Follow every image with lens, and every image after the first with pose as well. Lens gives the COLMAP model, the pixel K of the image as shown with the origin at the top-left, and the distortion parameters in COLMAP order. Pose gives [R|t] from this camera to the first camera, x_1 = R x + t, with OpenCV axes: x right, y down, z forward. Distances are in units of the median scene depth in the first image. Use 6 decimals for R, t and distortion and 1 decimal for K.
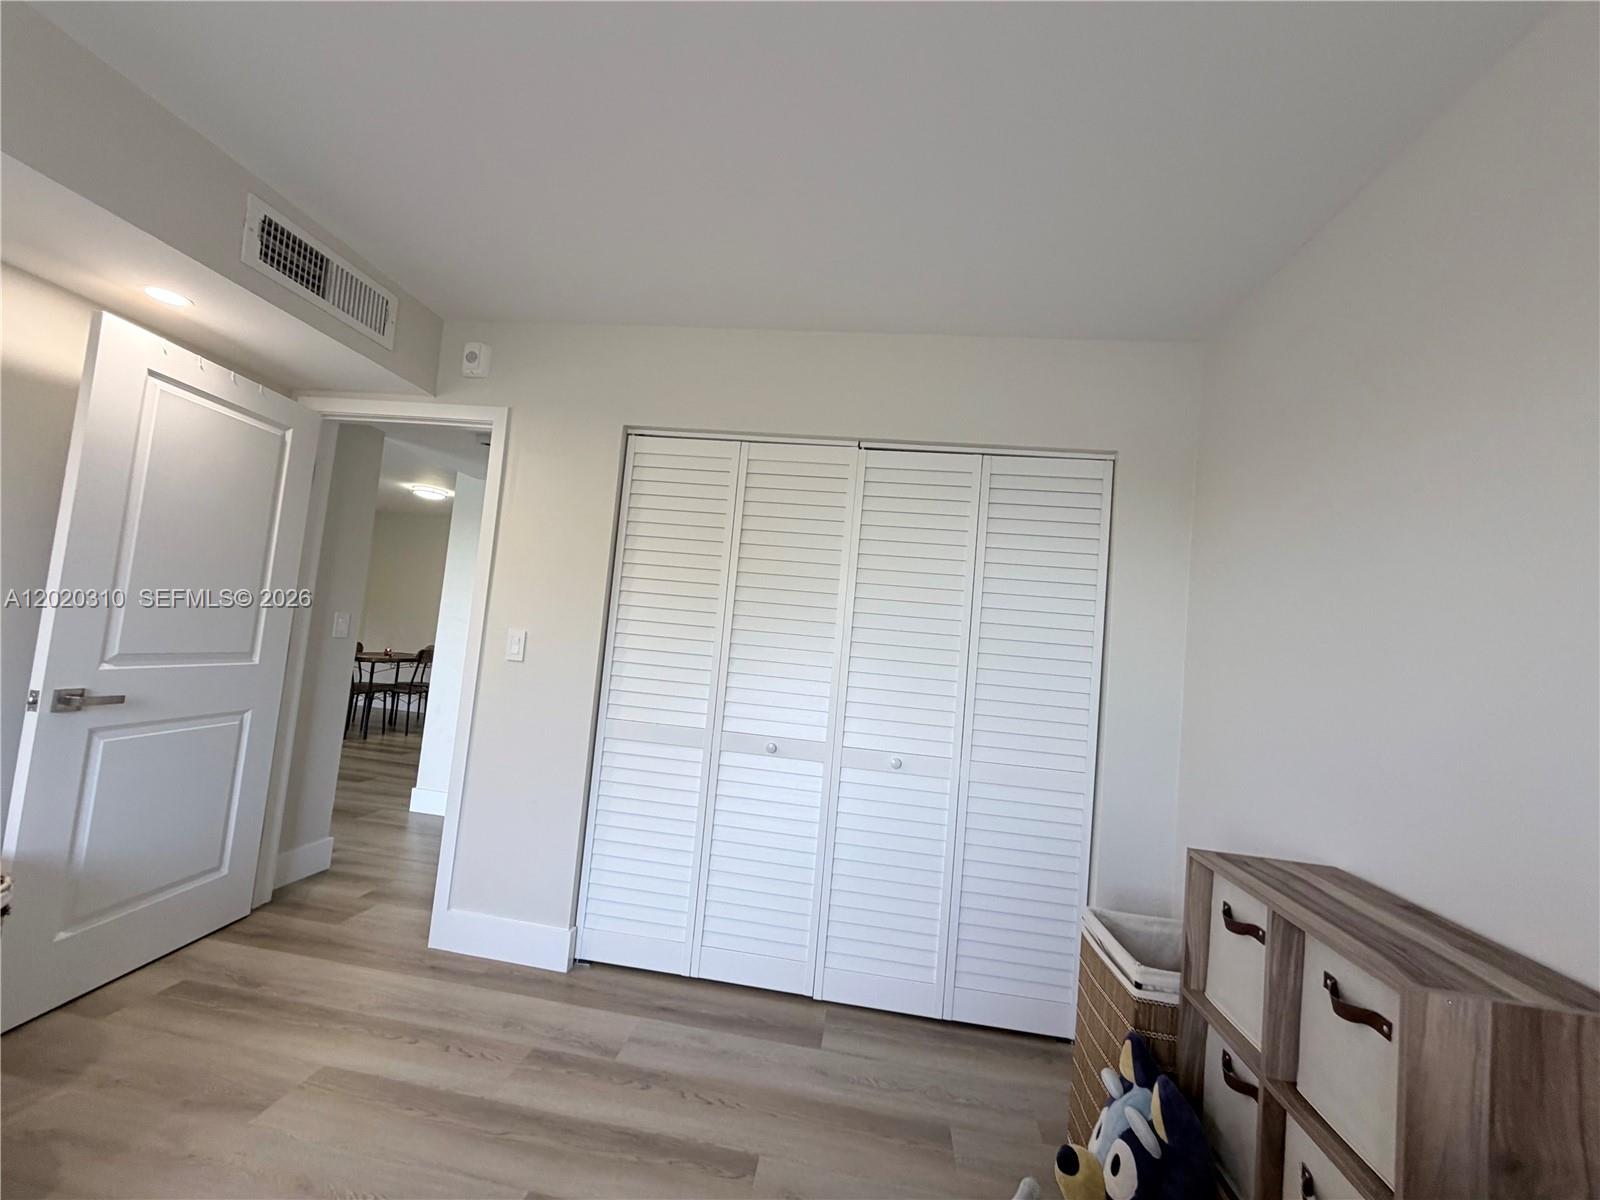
lens RADIAL K [[642.0, 0, 790.6], [0, 642.0, 601.3], [0, 0, 1]] dist [-0.001793, -0.000186]
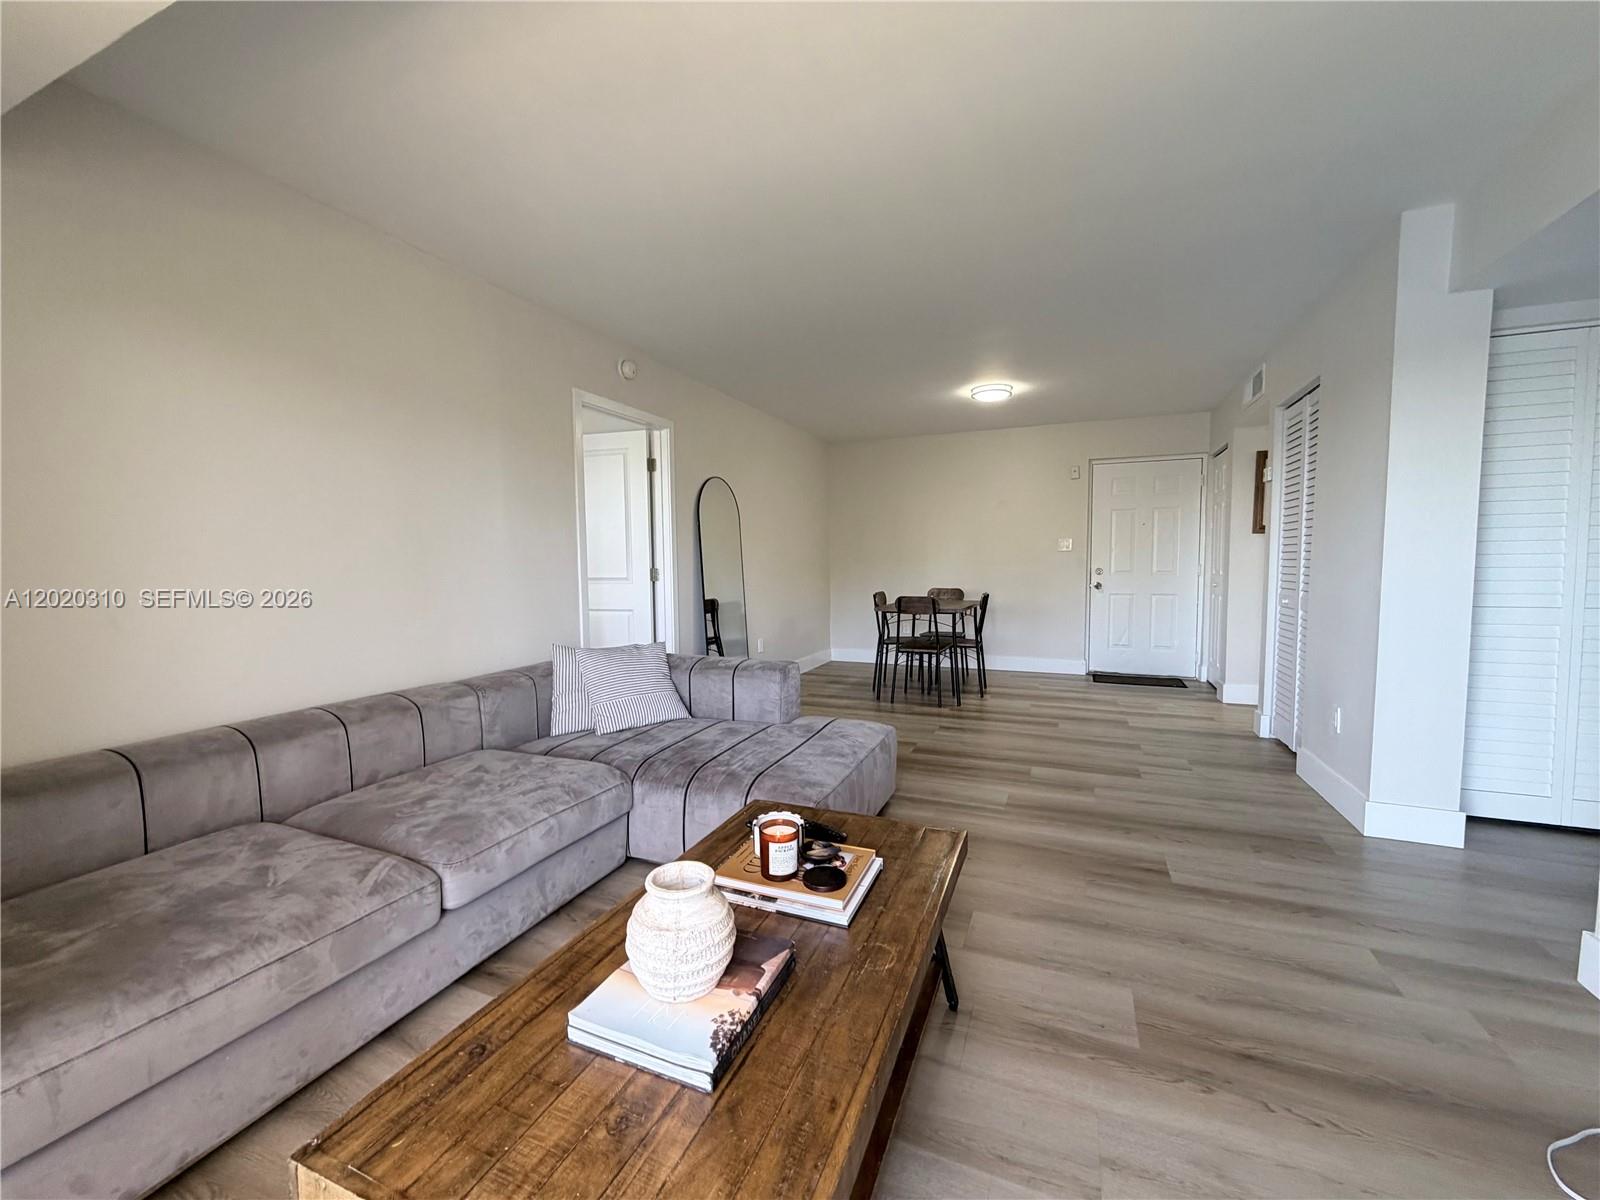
lens RADIAL K [[642.0, 0, 799.9], [0, 642.0, 599.3], [0, 0, 1]] dist [-0.001793, -0.000186]
pose [[0.954839, -0.083269, -0.285219, -0.533608], [0.112275, 0.989872, 0.086878, -0.011541], [0.275096, -0.114977, 0.954517, 0.154082]]
